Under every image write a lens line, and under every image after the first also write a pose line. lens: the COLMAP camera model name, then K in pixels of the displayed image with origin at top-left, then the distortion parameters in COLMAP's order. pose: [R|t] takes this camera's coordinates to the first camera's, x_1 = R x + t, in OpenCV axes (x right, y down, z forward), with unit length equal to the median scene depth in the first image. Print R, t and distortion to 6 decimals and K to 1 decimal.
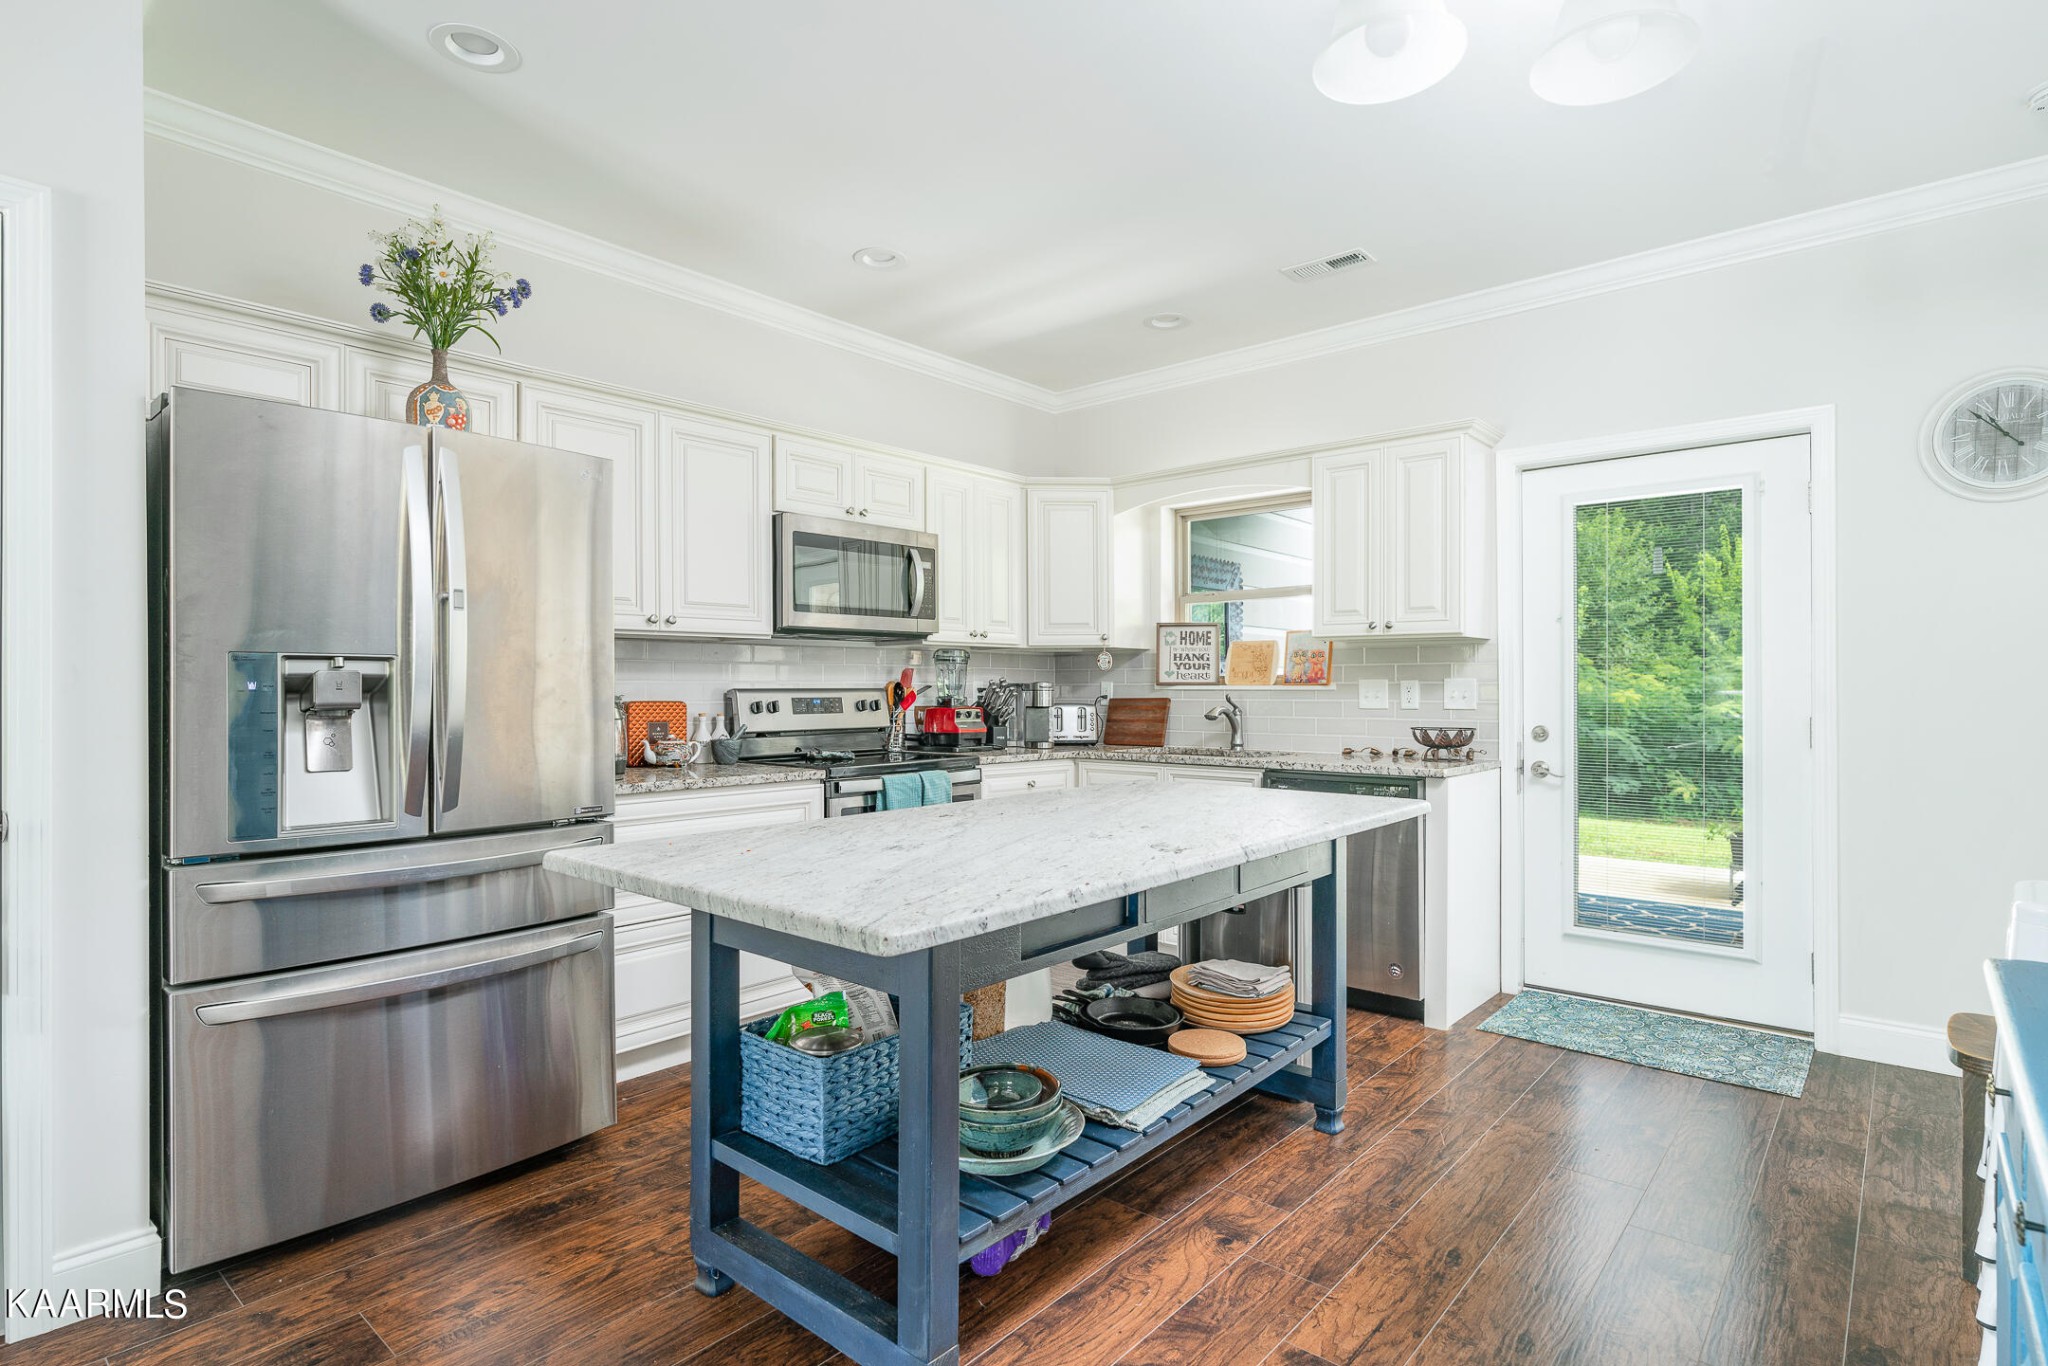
lens RADIAL K [[1027.1, 0, 1024.0], [0, 1027.1, 683.0], [0, 0, 1]] dist [-0.002191, 0.000028]
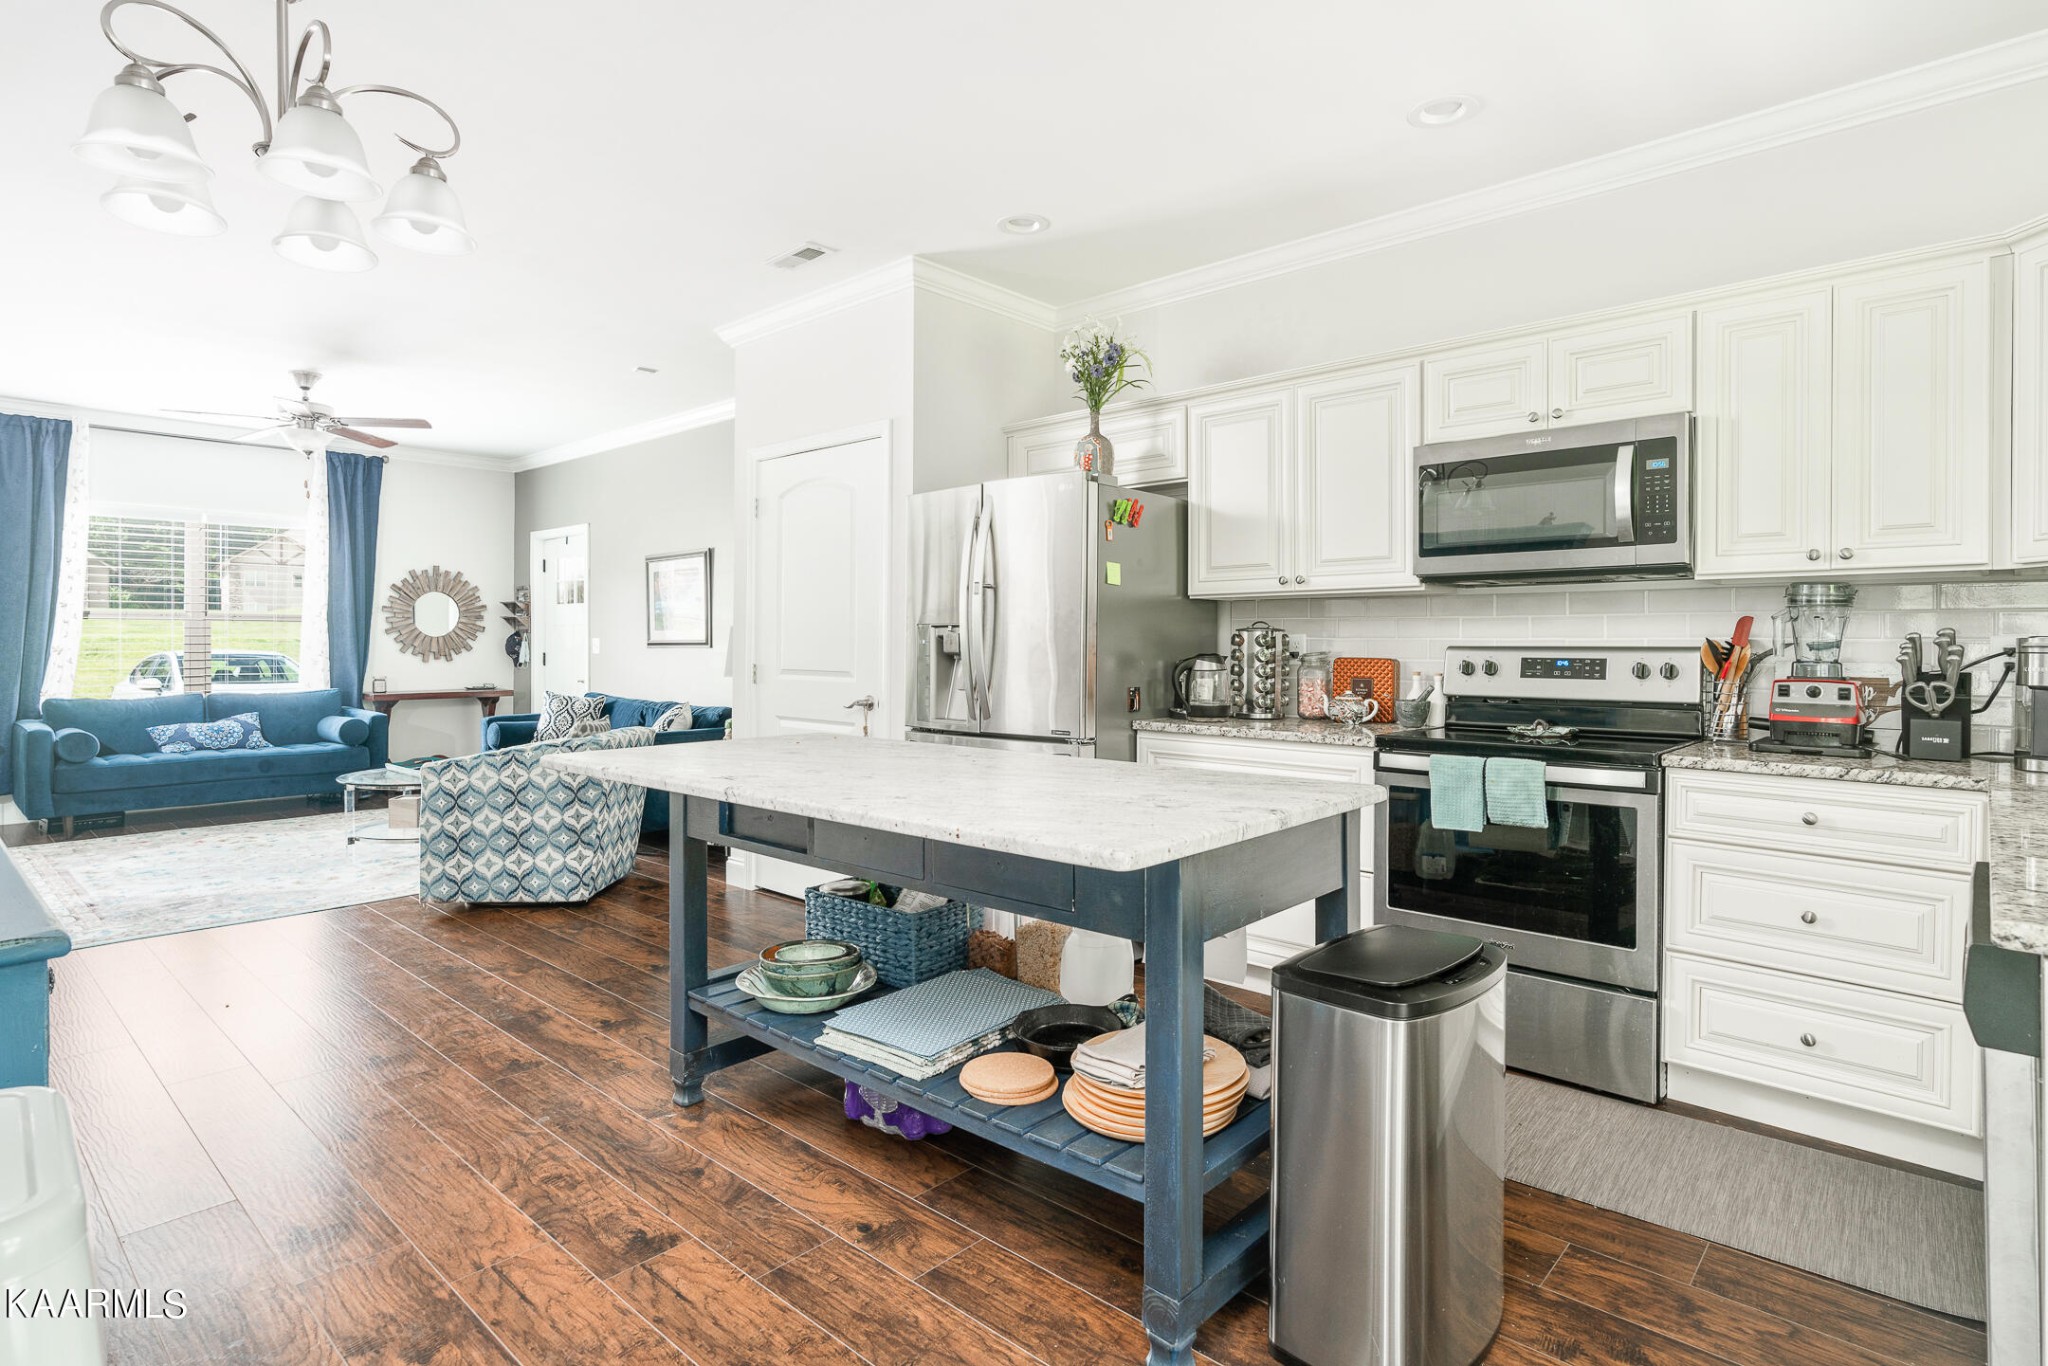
lens RADIAL K [[1044.1, 0, 1024.4], [0, 1044.1, 643.3], [0, 0, 1]] dist [-0.002335, -0.000197]
pose [[-0.012827, 0.001627, -0.999916, 0.668658], [0.001301, 0.999998, 0.001611, 0.001181], [0.999917, -0.001280, -0.012829, 0.670480]]
